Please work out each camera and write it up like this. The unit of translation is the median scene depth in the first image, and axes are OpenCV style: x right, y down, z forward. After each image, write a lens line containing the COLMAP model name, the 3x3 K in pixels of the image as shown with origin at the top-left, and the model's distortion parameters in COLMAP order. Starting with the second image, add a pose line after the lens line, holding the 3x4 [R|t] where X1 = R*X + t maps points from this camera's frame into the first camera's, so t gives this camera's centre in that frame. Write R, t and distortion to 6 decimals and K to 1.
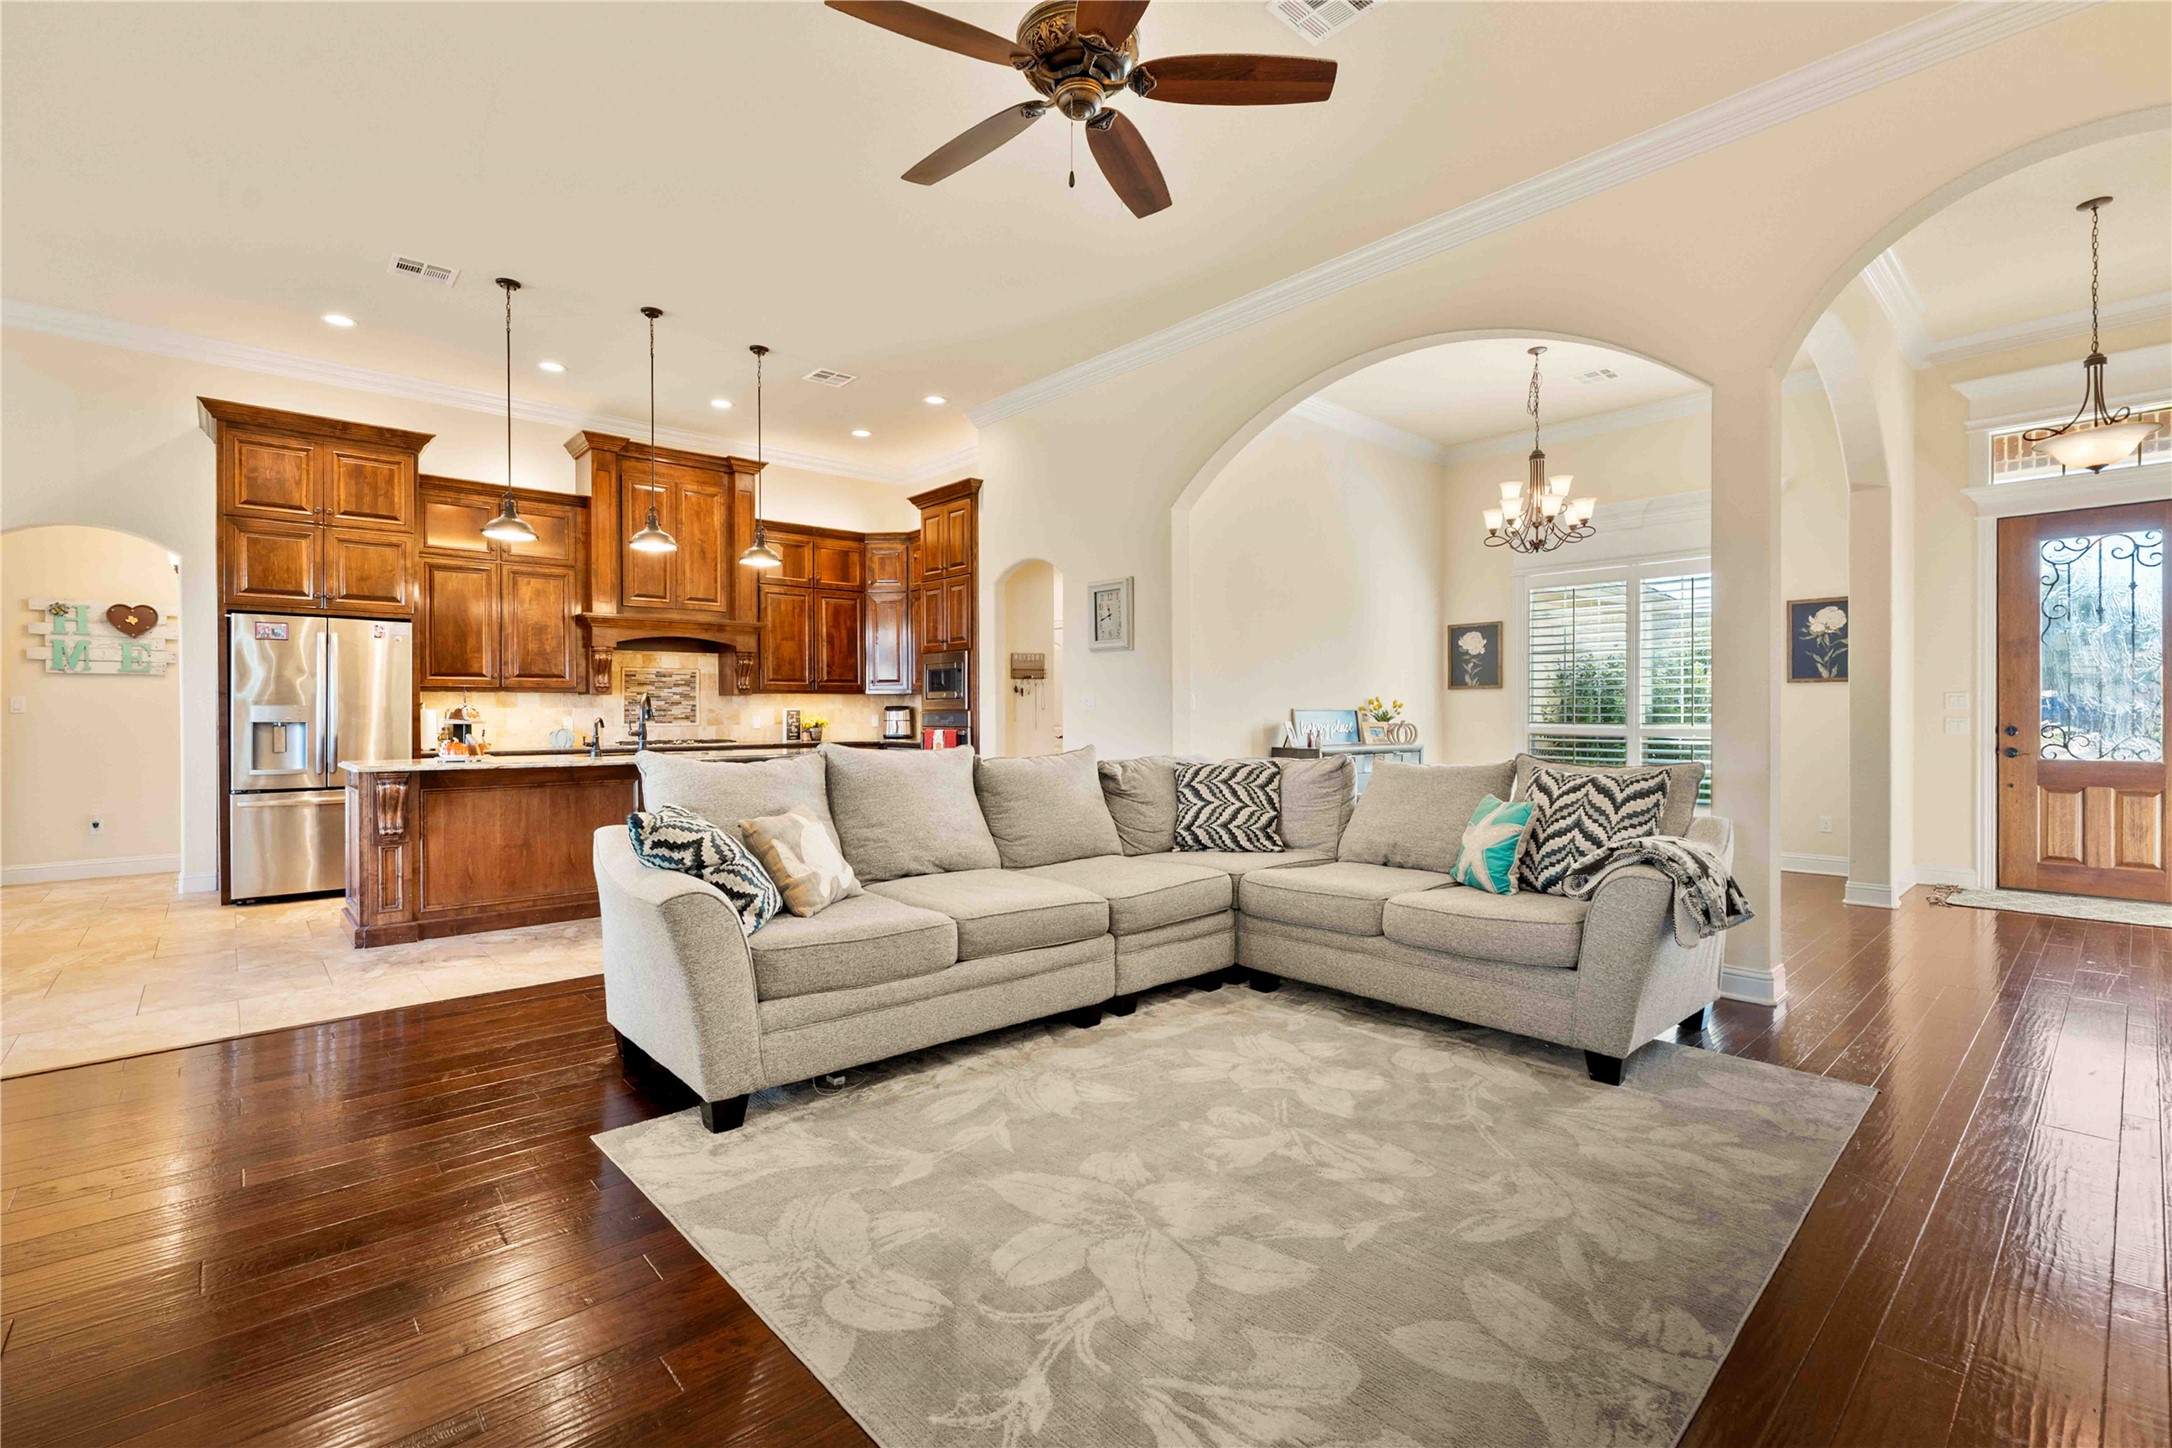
lens RADIAL K [[981.7, 0, 1113.6], [0, 981.7, 720.0], [0, 0, 1]] dist [-0.001089, 0.000585]
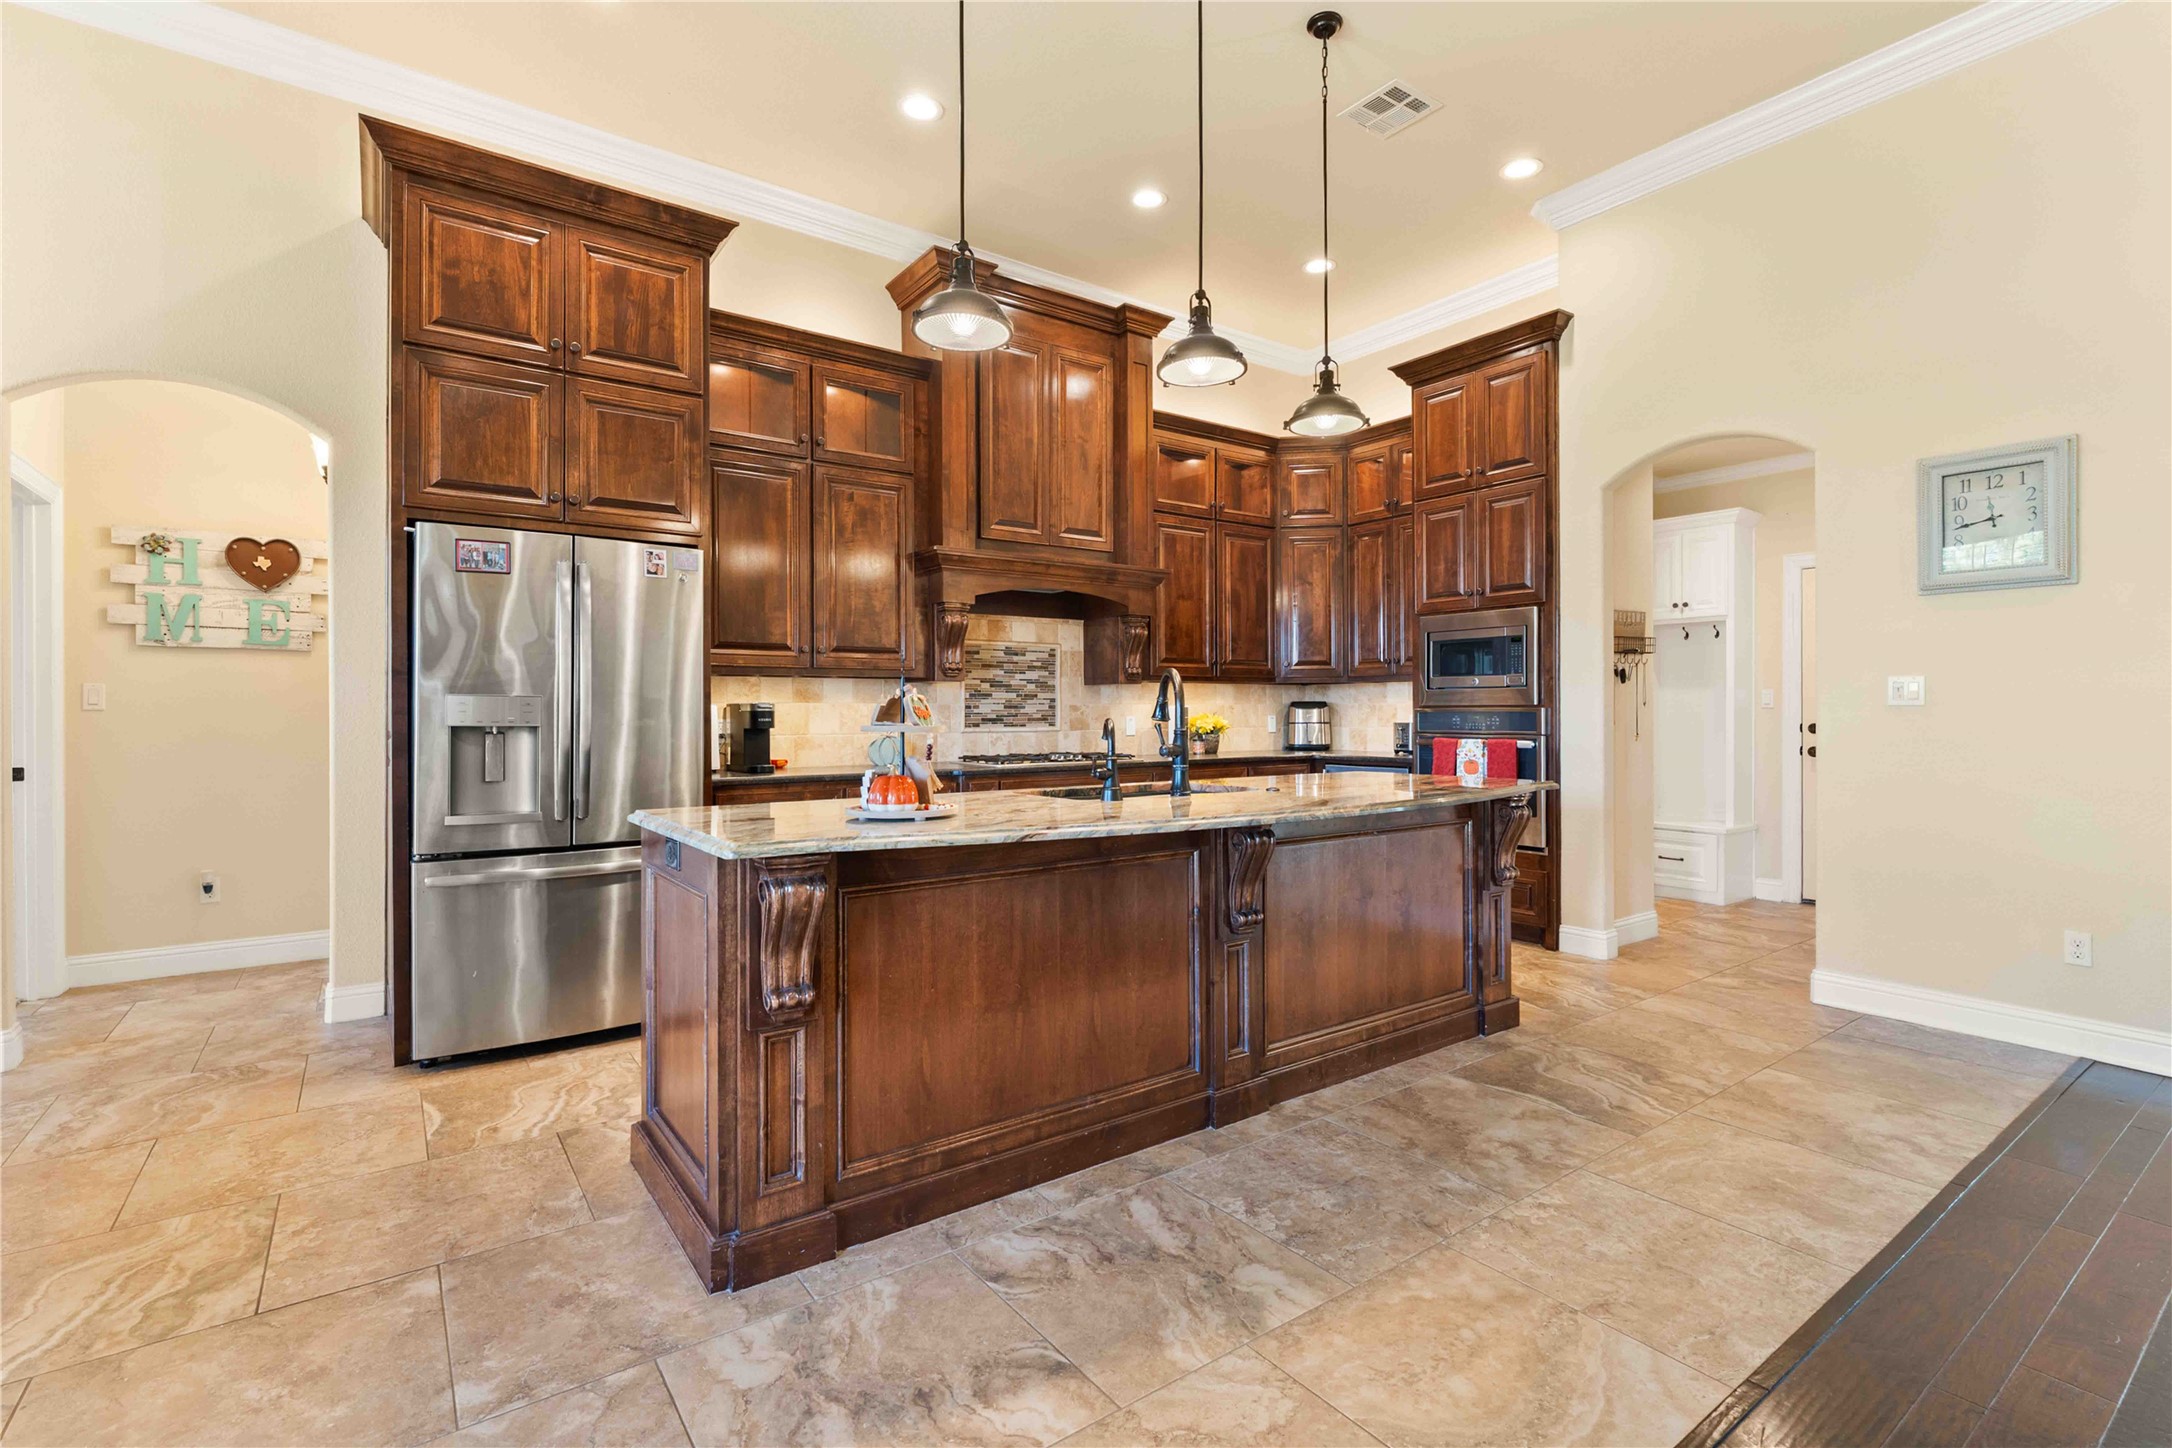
lens RADIAL K [[981.7, 0, 1085.6], [0, 981.7, 715.4], [0, 0, 1]] dist [-0.001089, 0.000585]
pose [[0.993722, 0.000896, -0.111871, -0.429855], [-0.001486, 0.999985, -0.005192, -0.001211], [0.111865, 0.005325, 0.993709, 0.460533]]
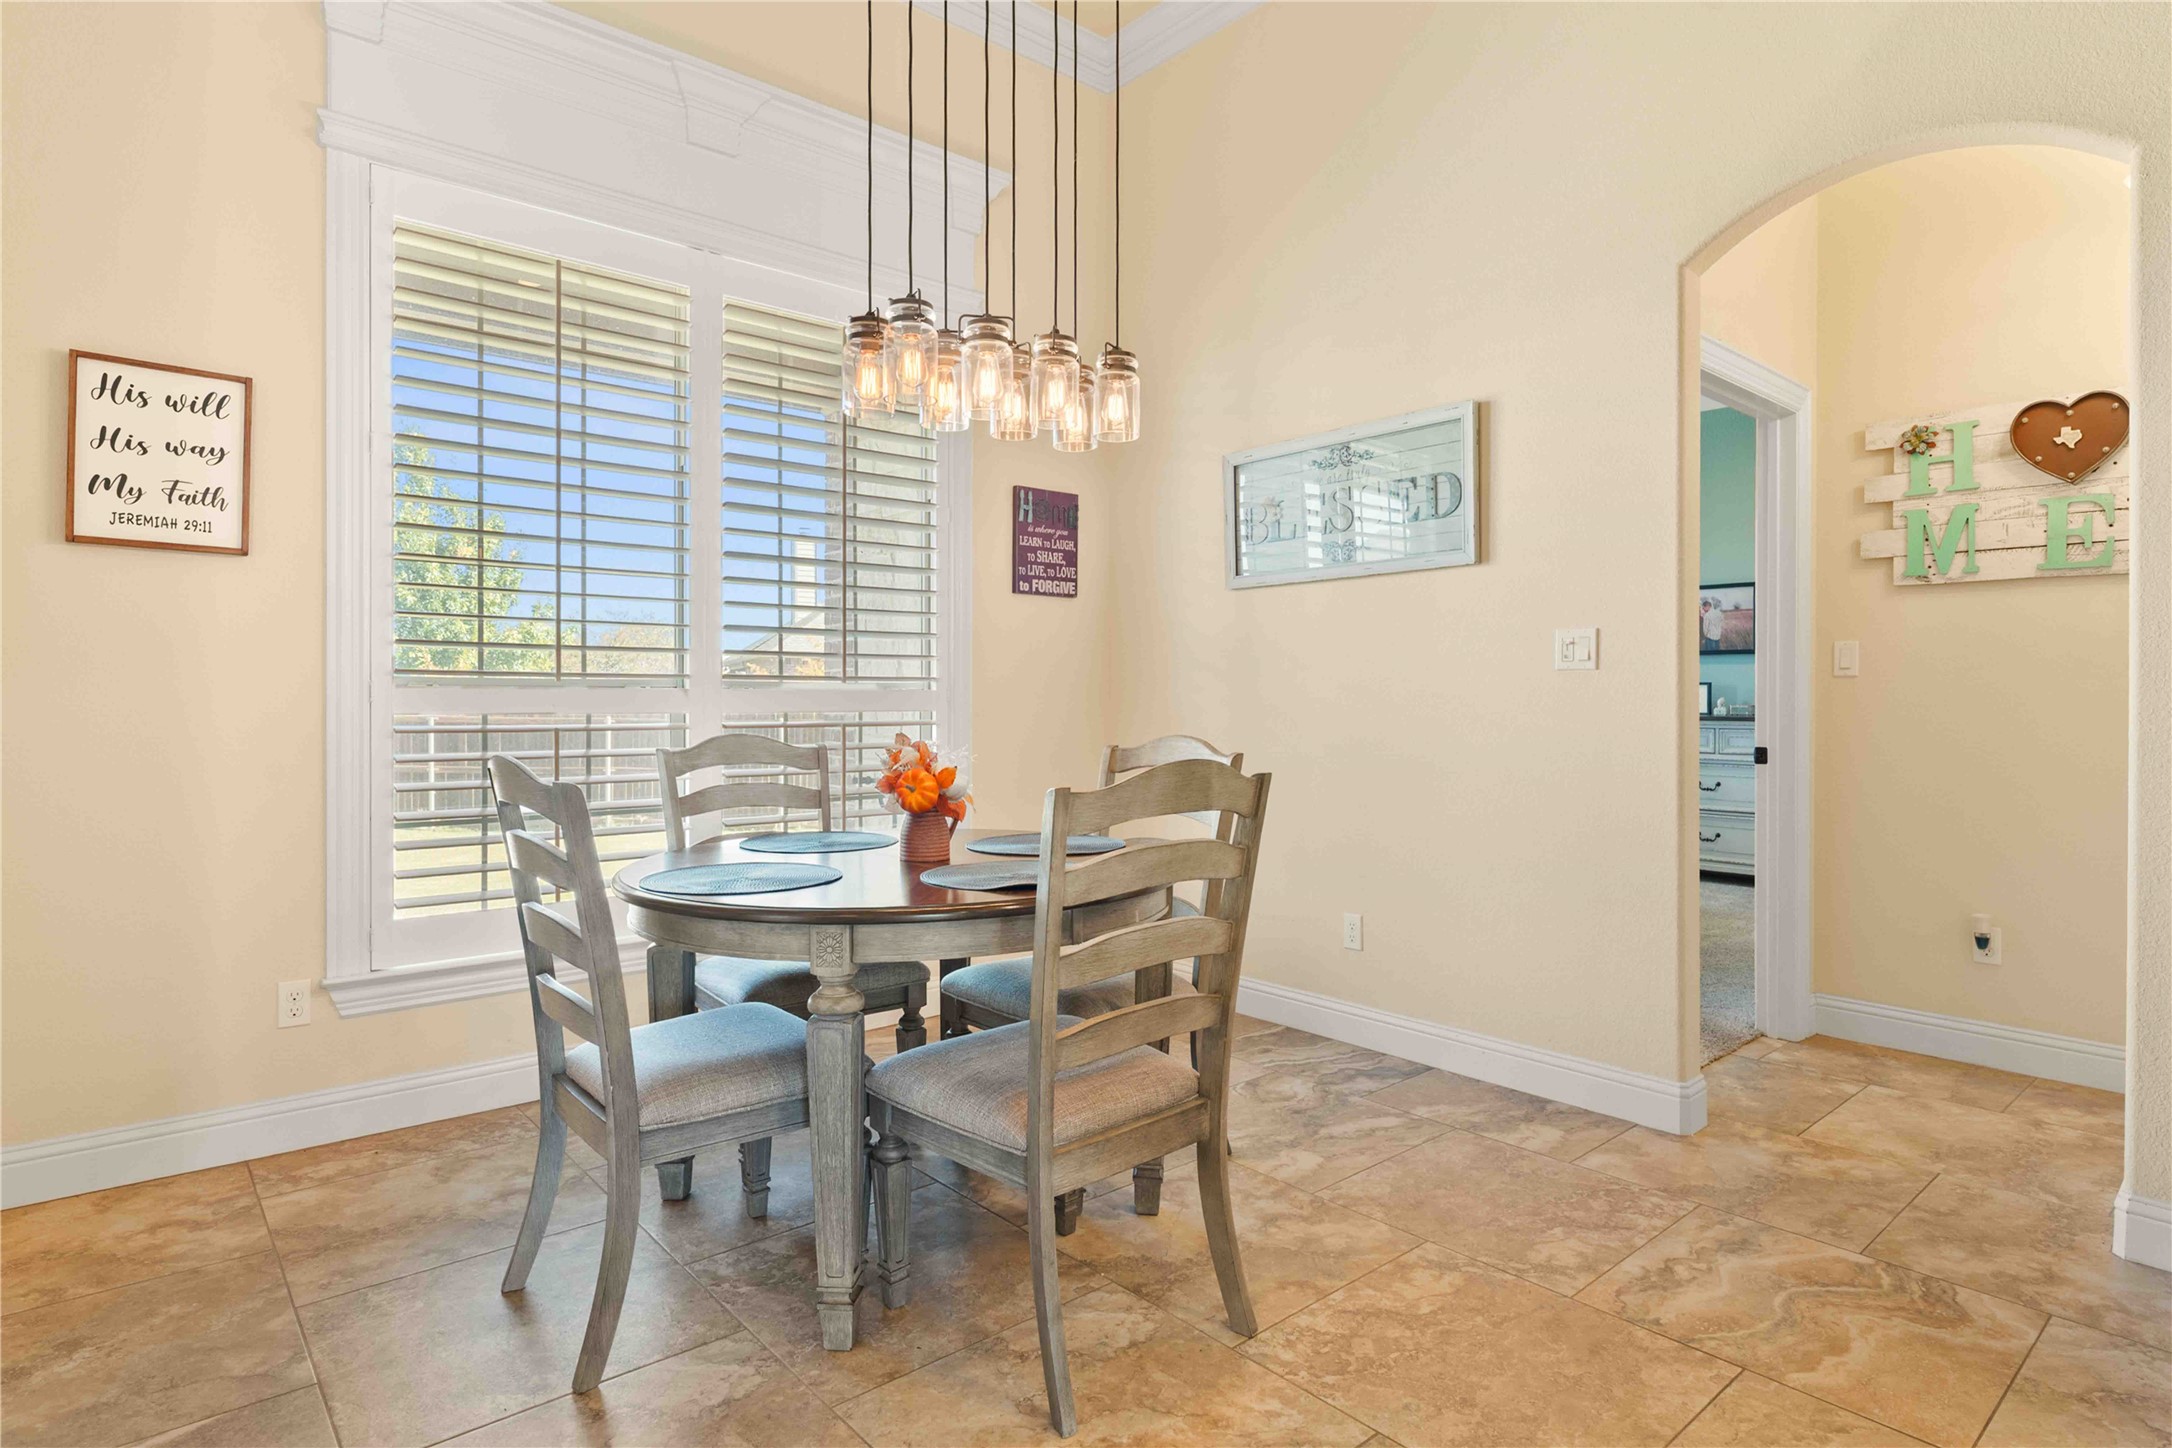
lens RADIAL K [[1152.3, 0, 1080.9], [0, 1152.3, 702.9], [0, 0, 1]] dist [-0.000422, 0.000659]
pose [[-0.026144, 0.010544, -0.999603, -0.564071], [-0.009773, 0.999894, 0.010802, 0.003627], [0.999610, 0.010051, -0.026038, 0.659829]]
